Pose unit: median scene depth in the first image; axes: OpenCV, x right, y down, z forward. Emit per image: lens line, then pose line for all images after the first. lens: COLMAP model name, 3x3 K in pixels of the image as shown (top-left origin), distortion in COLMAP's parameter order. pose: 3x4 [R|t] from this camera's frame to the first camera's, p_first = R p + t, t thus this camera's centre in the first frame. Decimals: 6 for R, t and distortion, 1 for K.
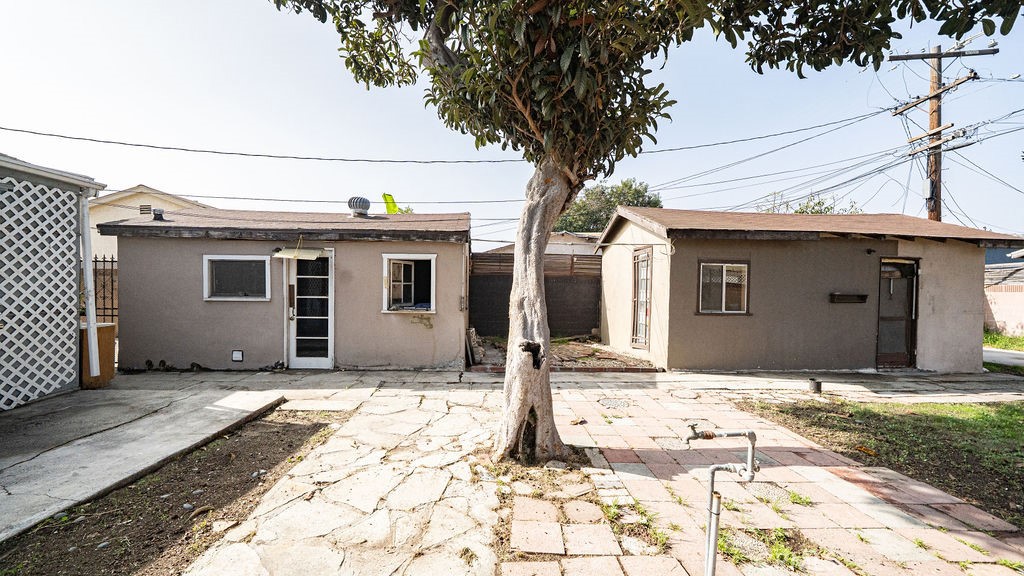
lens RADIAL K [[398.9, 0, 508.5], [0, 398.9, 287.5], [0, 0, 1]] dist [-0.007212, 0.001029]
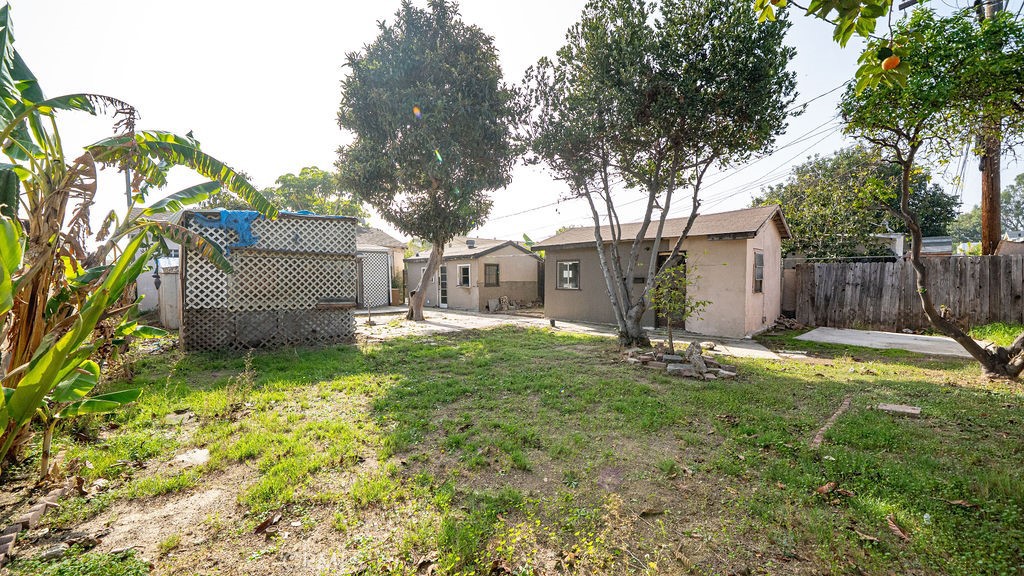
lens RADIAL K [[398.9, 0, 510.9], [0, 398.9, 287.8], [0, 0, 1]] dist [-0.007212, 0.001029]
pose [[0.640243, 0.003751, -0.768163, 1.807464], [0.006216, 0.999930, 0.010064, 0.039612], [0.768147, -0.011218, 0.640175, -0.380959]]
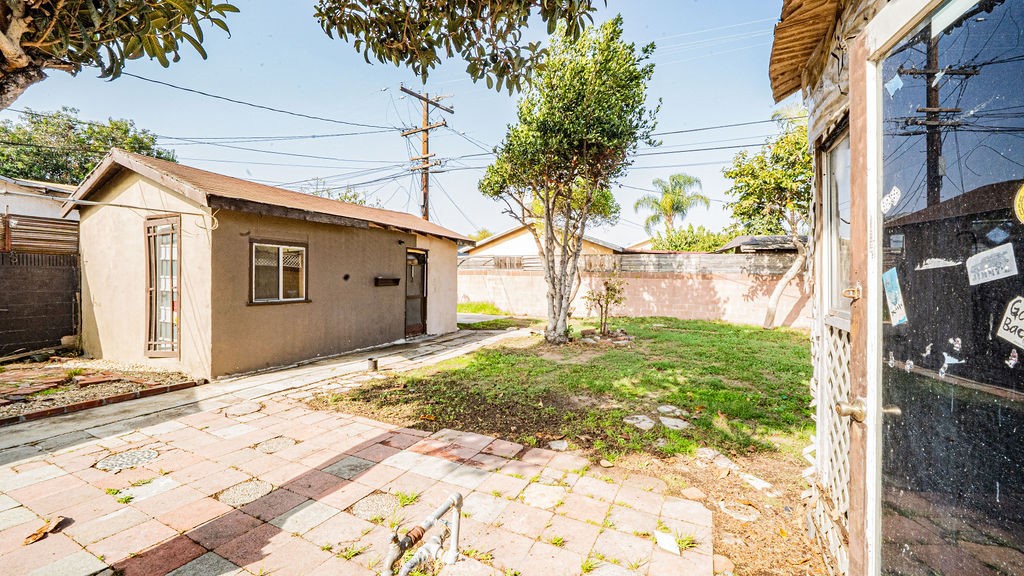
lens RADIAL K [[398.9, 0, 510.0], [0, 398.9, 288.7], [0, 0, 1]] dist [-0.007212, 0.001029]
pose [[0.483784, -0.035228, 0.874478, 0.014069], [-0.005837, 0.999037, 0.043475, -0.005129], [-0.875168, -0.026136, 0.483112, 0.130711]]
